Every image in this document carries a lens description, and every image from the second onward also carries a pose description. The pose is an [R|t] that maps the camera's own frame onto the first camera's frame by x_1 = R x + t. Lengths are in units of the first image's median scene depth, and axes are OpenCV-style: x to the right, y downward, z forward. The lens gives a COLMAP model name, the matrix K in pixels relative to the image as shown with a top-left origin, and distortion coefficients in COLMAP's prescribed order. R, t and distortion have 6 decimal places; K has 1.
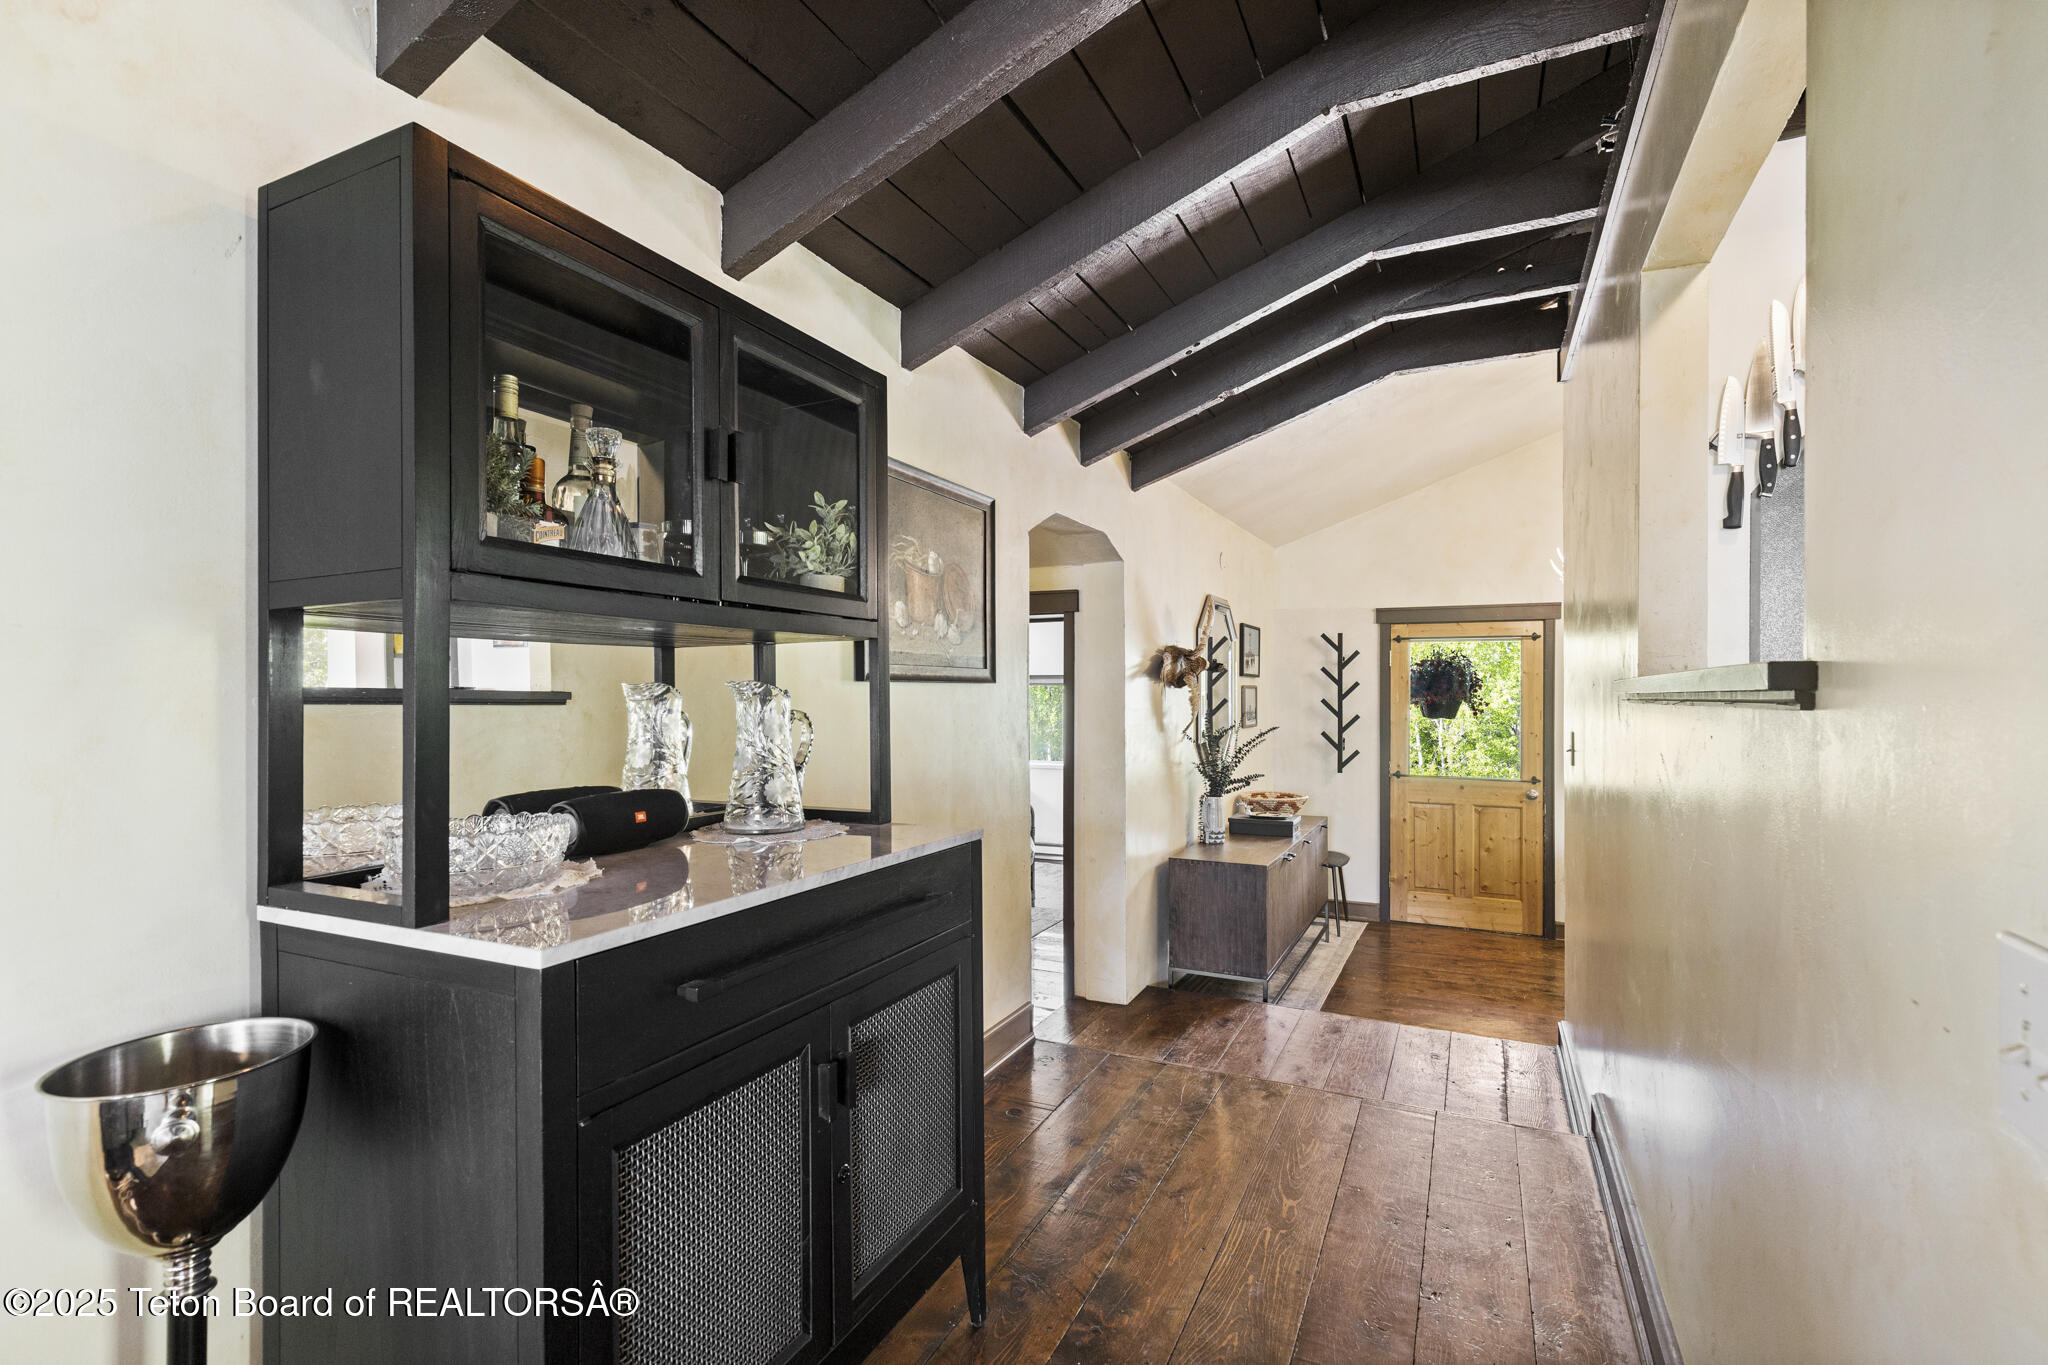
lens RADIAL K [[911.5, 0, 1027.1], [0, 911.5, 690.0], [0, 0, 1]] dist [0.003332, 0.000541]
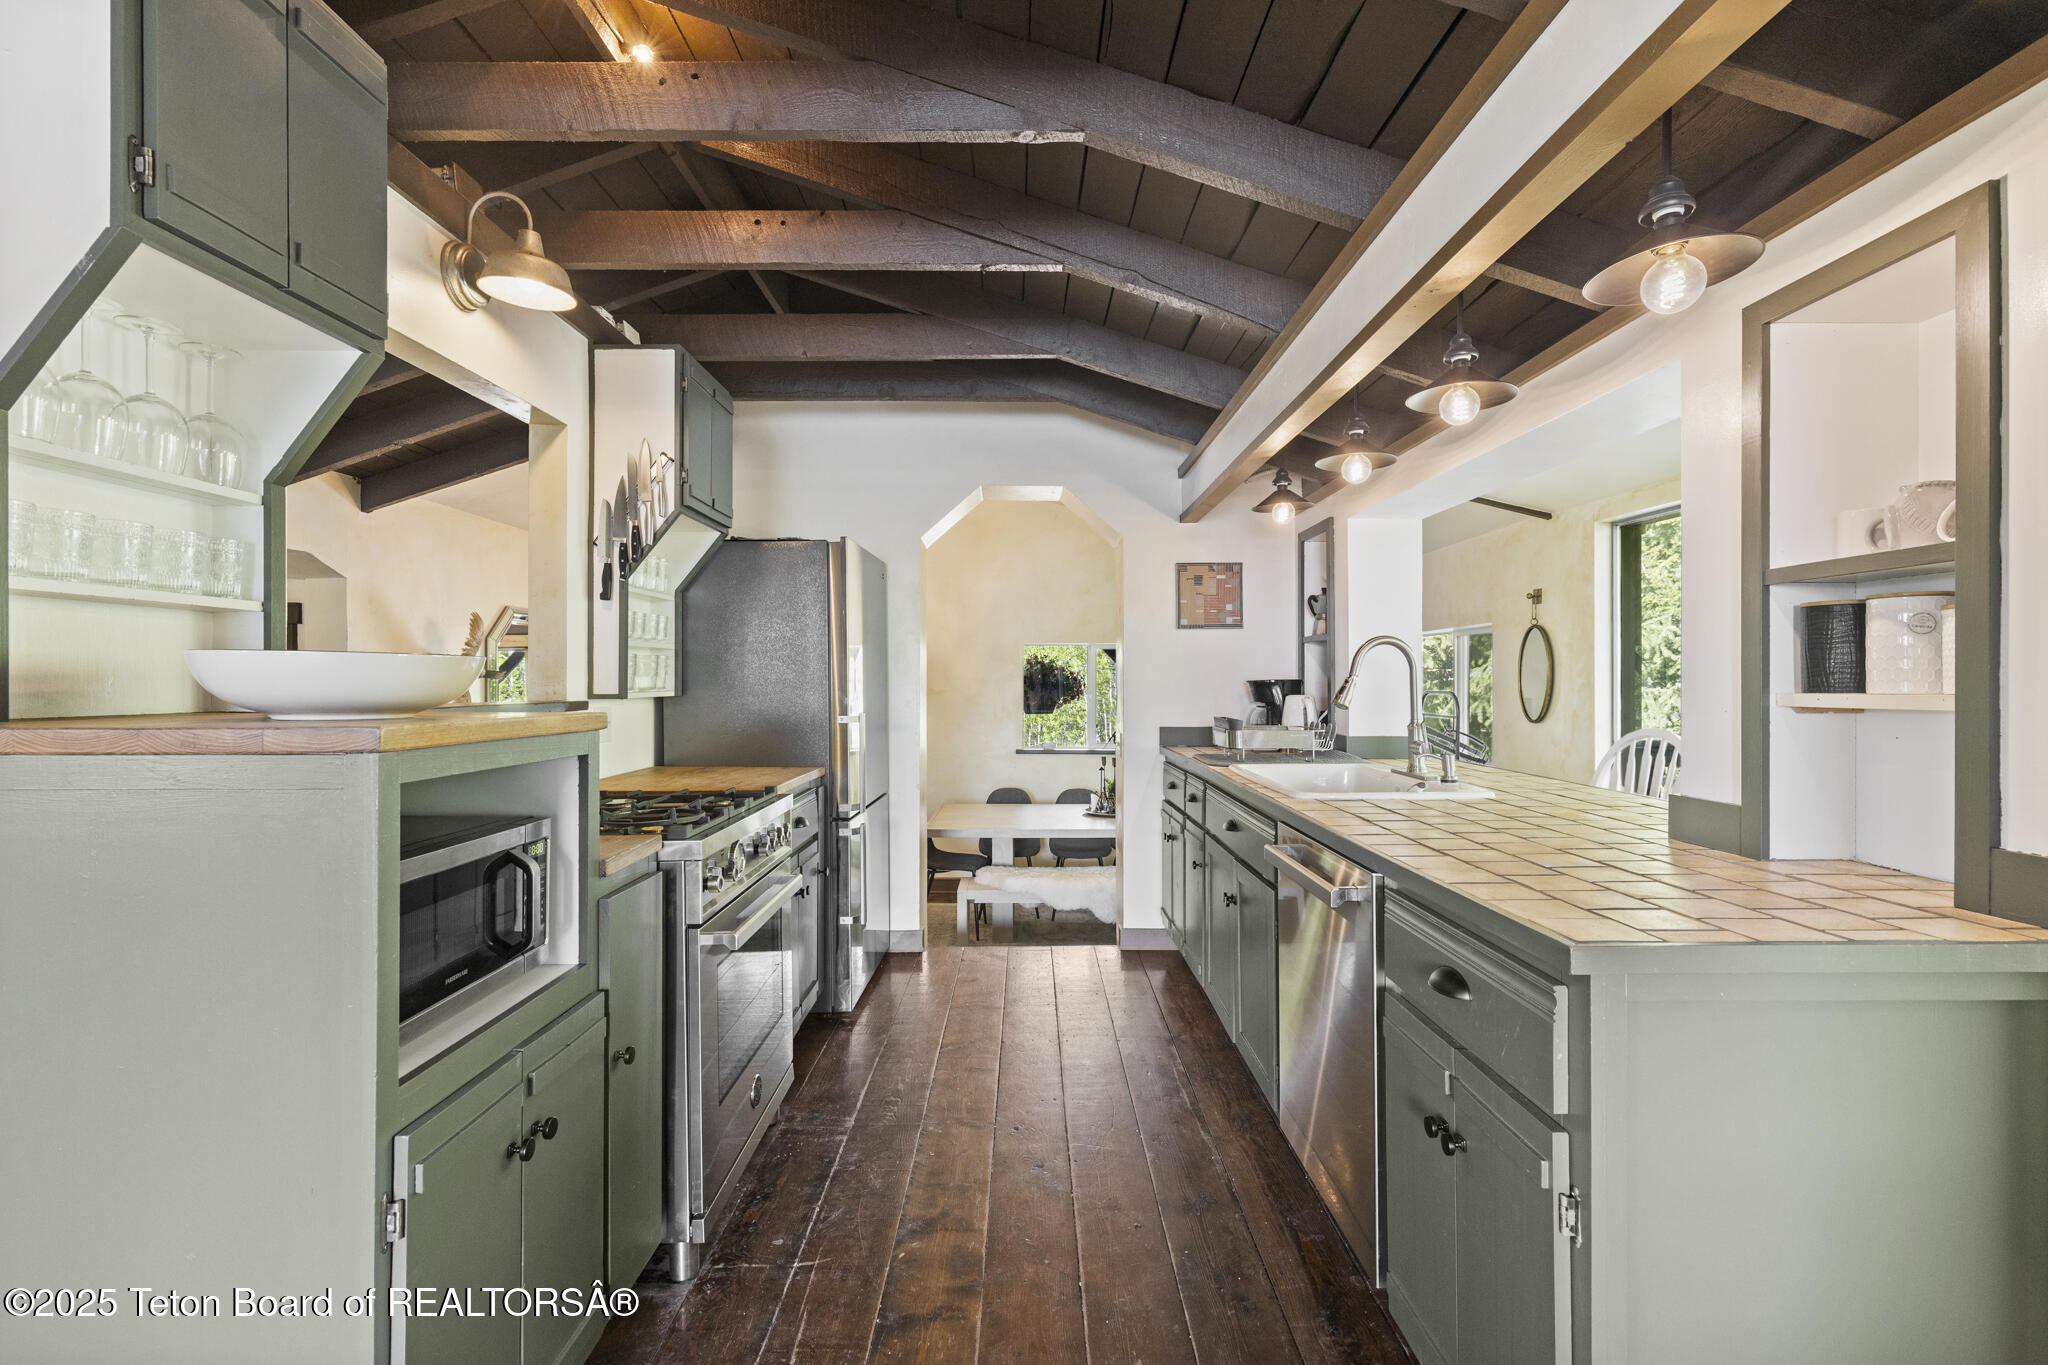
lens RADIAL K [[911.5, 0, 1027.8], [0, 911.5, 687.7], [0, 0, 1]] dist [0.003332, 0.000541]
pose [[0.893762, -0.000032, 0.448541, 0.413884], [-0.001751, 0.999992, 0.003560, -0.018620], [-0.448537, -0.003967, 0.893755, -0.401640]]
